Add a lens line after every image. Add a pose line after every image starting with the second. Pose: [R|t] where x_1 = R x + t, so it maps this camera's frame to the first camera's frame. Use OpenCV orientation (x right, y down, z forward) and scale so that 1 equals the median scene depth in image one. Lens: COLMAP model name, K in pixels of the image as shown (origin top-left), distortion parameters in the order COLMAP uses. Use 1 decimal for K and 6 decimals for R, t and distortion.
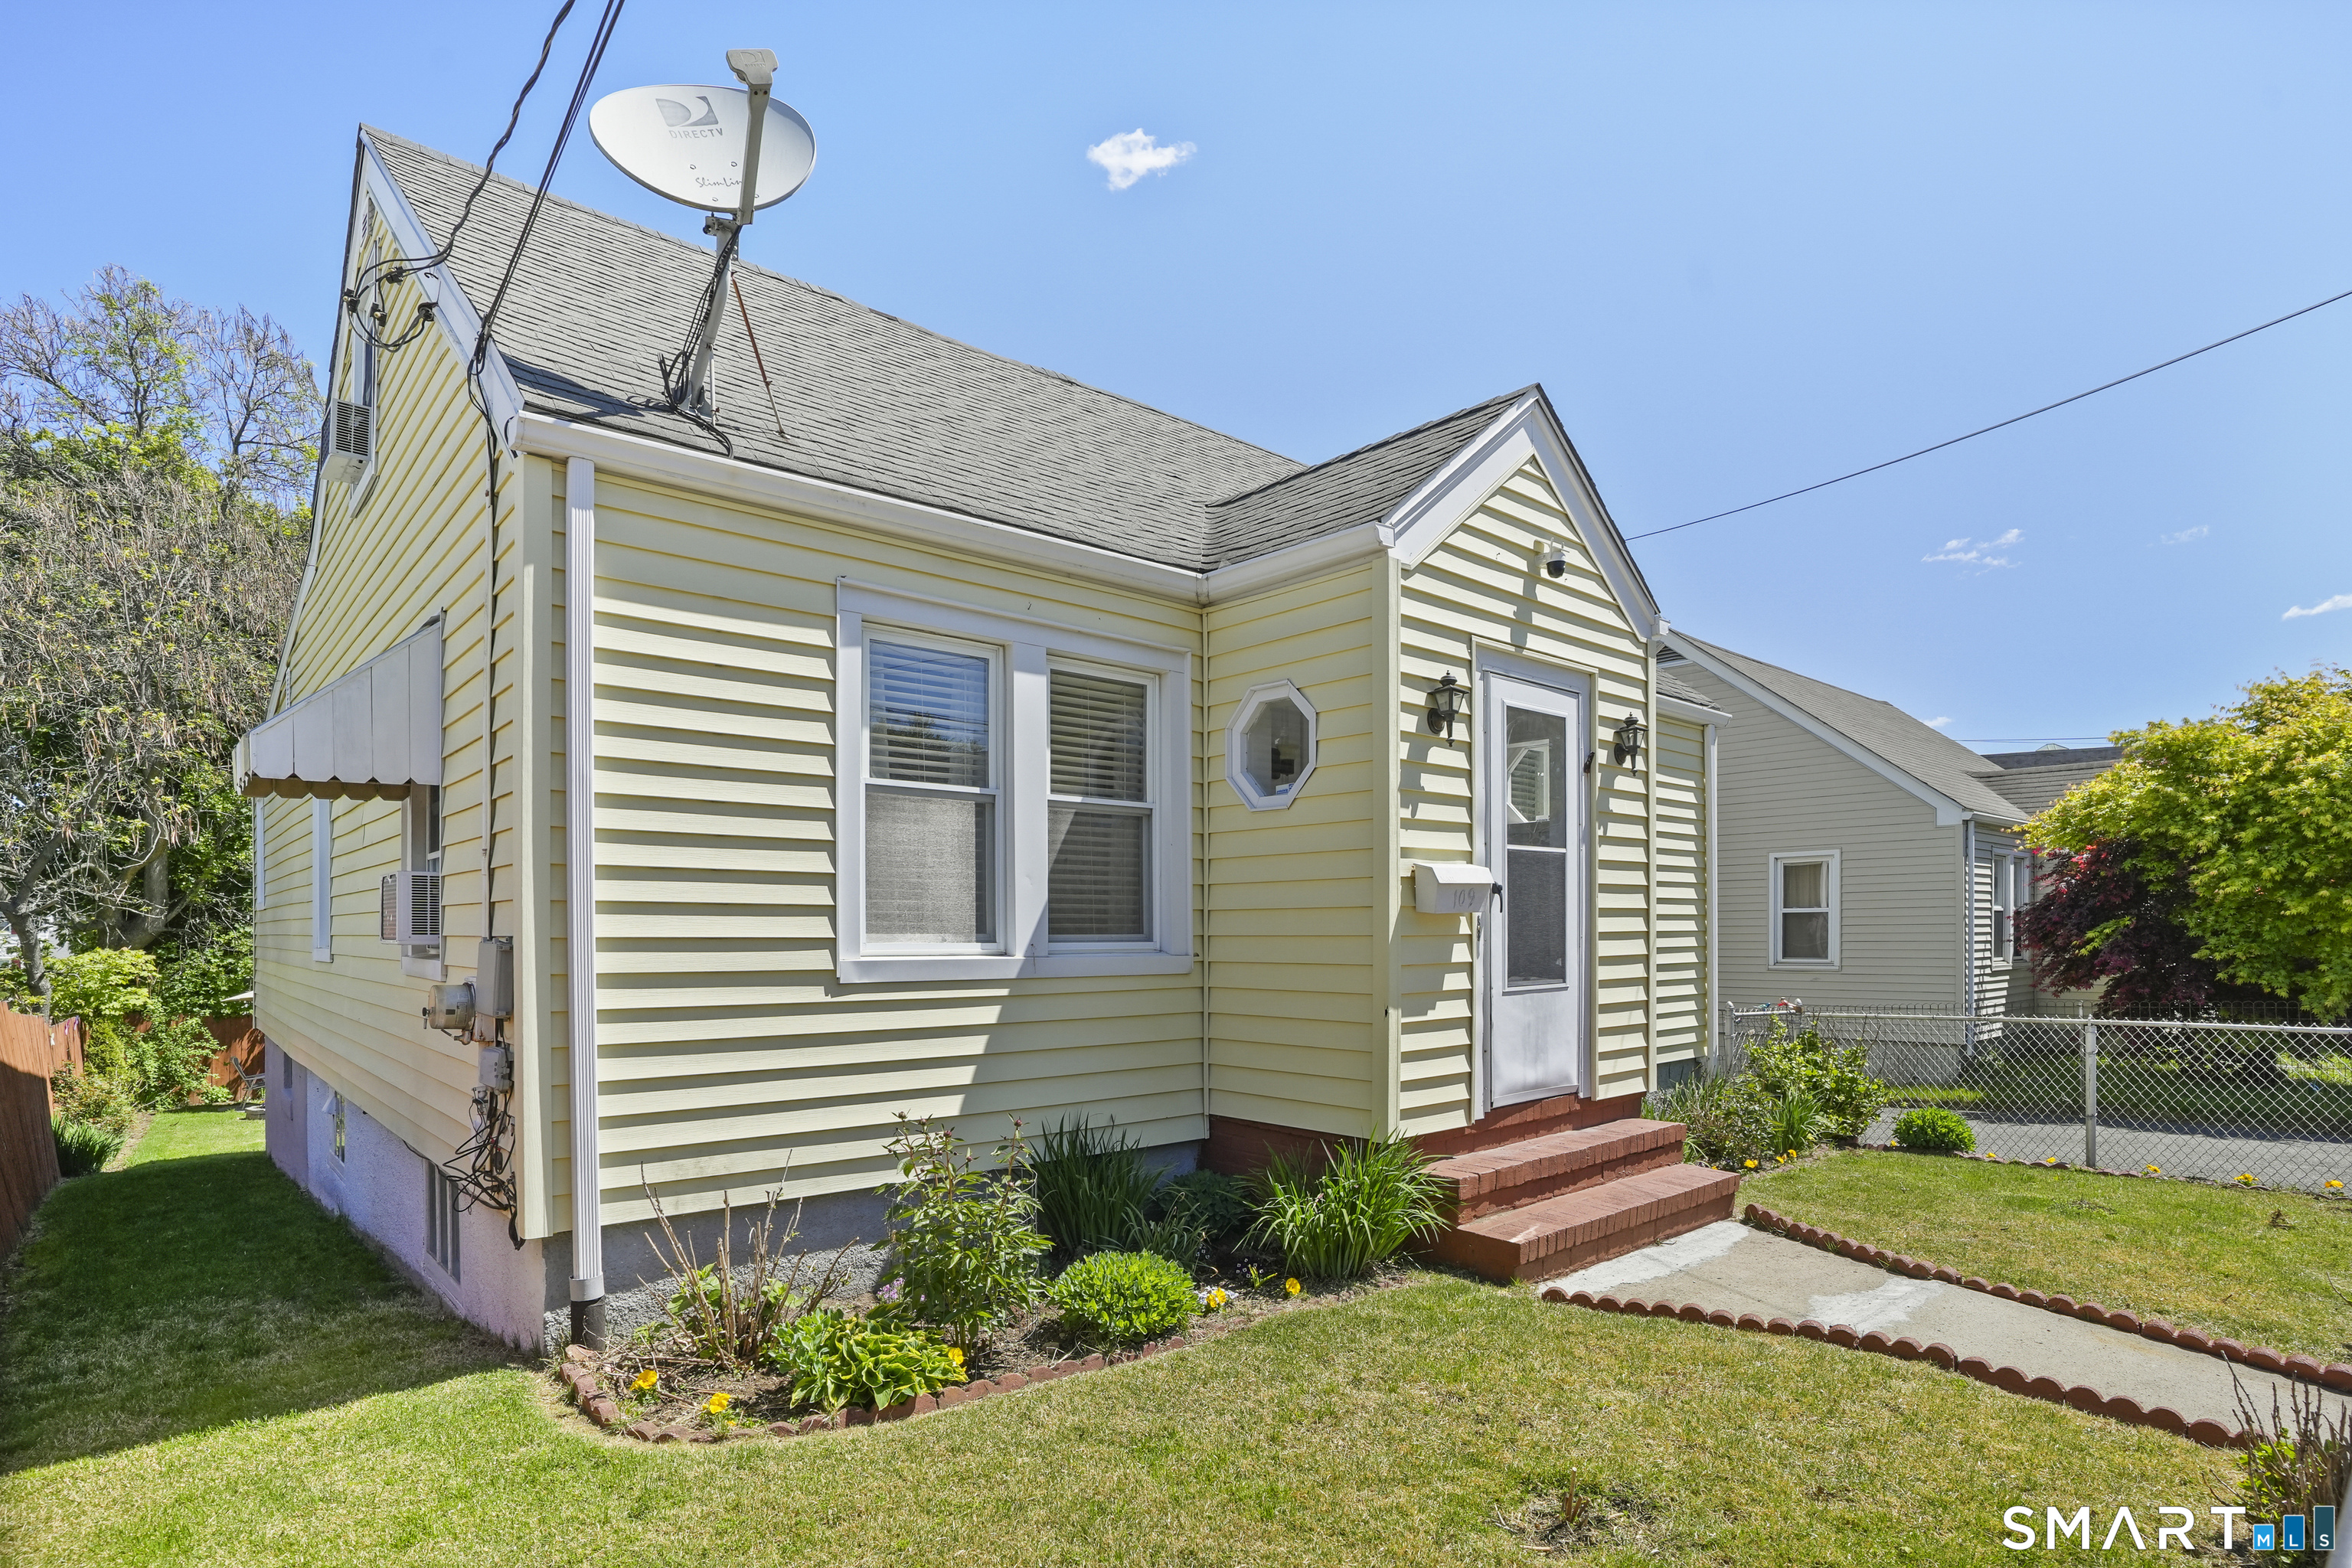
lens RADIAL K [[1179.1, 0, 1200.4], [0, 1179.1, 928.9], [0, 0, 1]] dist [-0.002178, -0.000105]
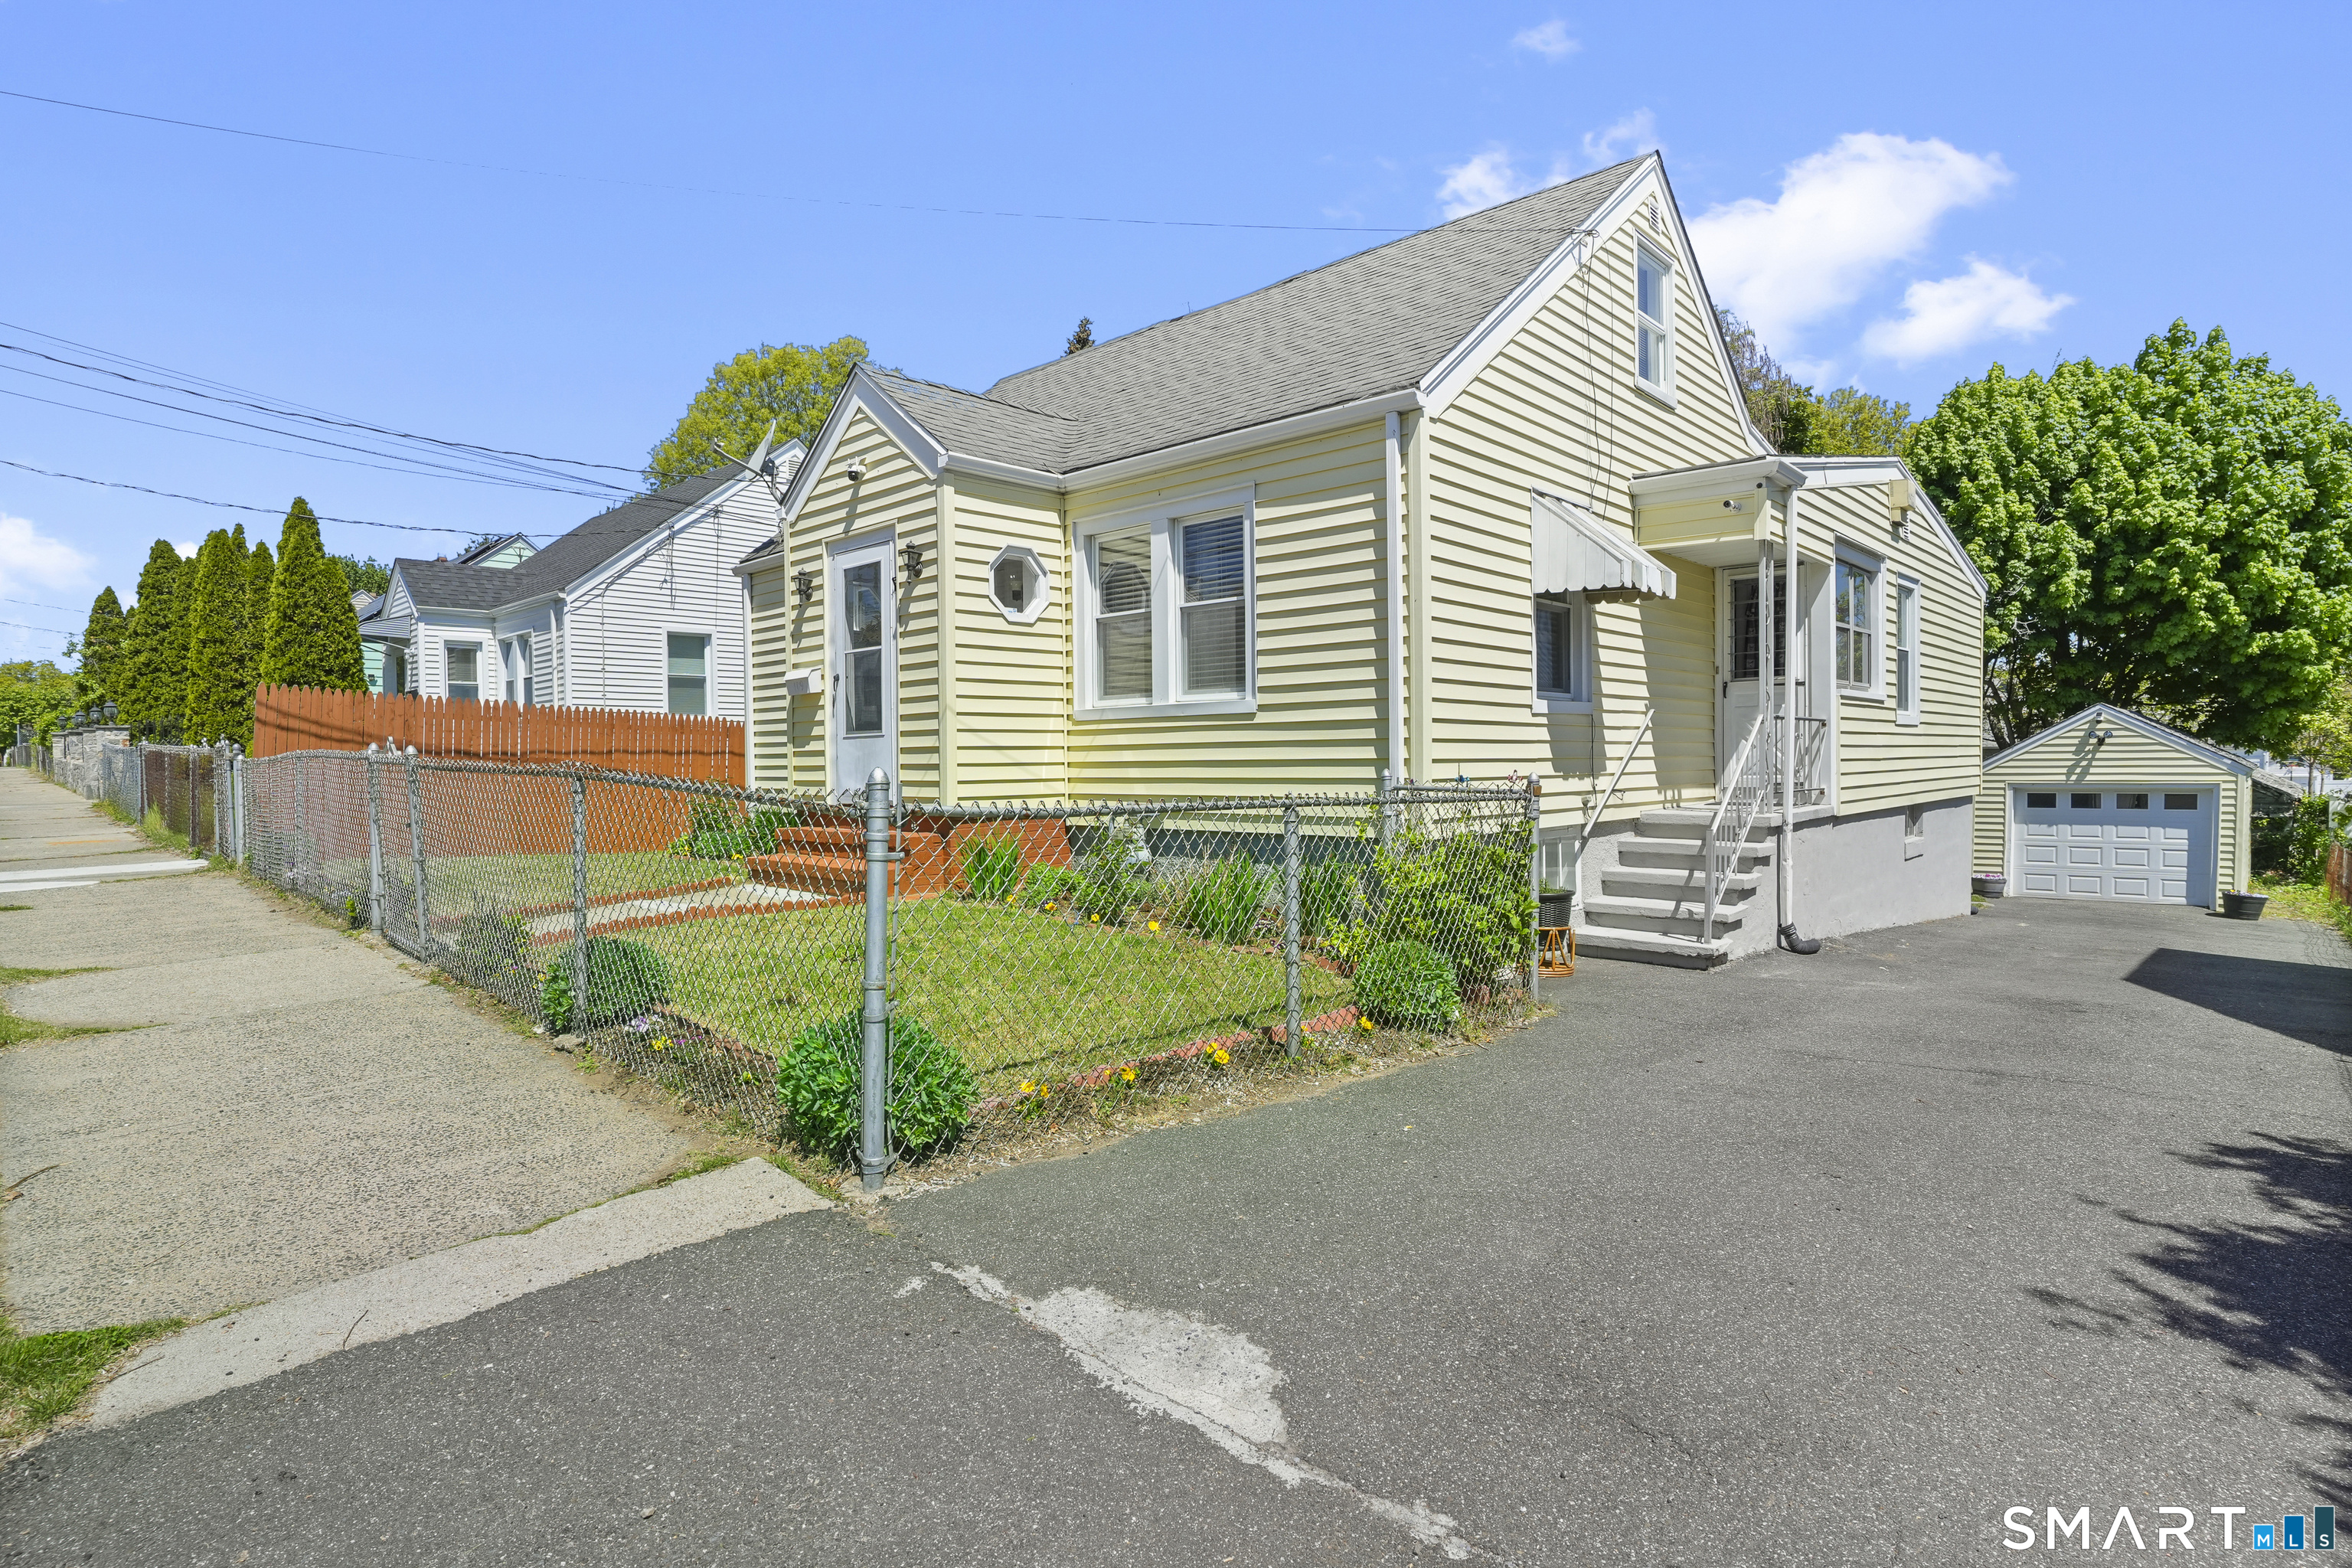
lens RADIAL K [[1179.1, 0, 1178.3], [0, 1179.1, 779.7], [0, 0, 1]] dist [-0.002178, -0.000105]
pose [[0.071088, 0.019561, -0.997278, 1.966538], [0.005719, 0.999783, 0.020018, 0.081559], [0.997454, -0.007126, 0.070961, 1.337542]]
